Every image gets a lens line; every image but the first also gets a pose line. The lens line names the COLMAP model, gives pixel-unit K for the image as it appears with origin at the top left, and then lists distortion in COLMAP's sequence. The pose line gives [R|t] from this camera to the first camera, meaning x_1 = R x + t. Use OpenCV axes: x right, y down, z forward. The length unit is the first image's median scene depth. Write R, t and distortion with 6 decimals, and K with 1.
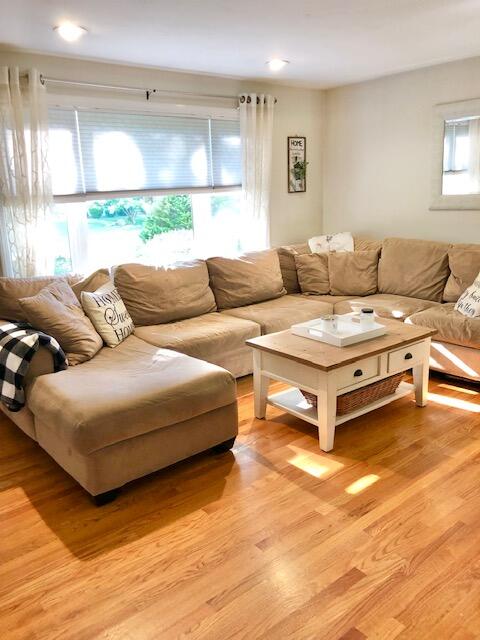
lens RADIAL K [[532.0, 0, 241.0], [0, 532.0, 315.4], [0, 0, 1]] dist [0.049346, -0.054286]
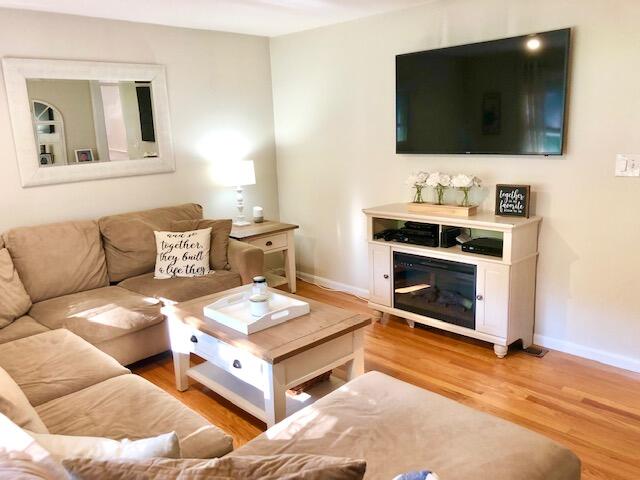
lens RADIAL K [[532.0, 0, 321.3], [0, 532.0, 238.6], [0, 0, 1]] dist [0.049346, -0.054286]
pose [[-0.084286, -0.178338, 0.980353, -0.561348], [0.284655, 0.938545, 0.195206, -0.189005], [-0.954917, 0.295516, -0.028342, 0.760864]]
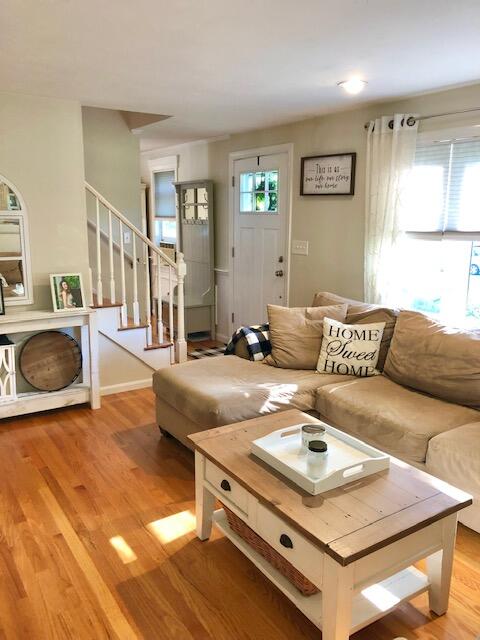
lens RADIAL K [[532.0, 0, 237.4], [0, 532.0, 321.5], [0, 0, 1]] dist [0.049346, -0.054286]
pose [[-0.114976, 0.234575, -0.965275, 0.702716], [-0.234810, 0.937764, 0.255858, -0.243806], [0.965217, 0.256074, -0.052740, 0.770854]]
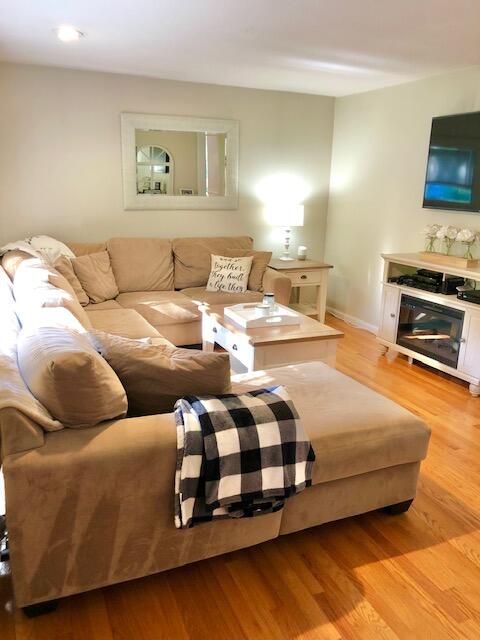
lens RADIAL K [[532.0, 0, 238.9], [0, 532.0, 323.0], [0, 0, 1]] dist [0.049346, -0.054286]
pose [[0.263415, -0.219291, 0.939427, -0.773120], [0.207155, 0.963961, 0.166932, -0.133505], [-0.942178, 0.150635, 0.299349, 0.603117]]
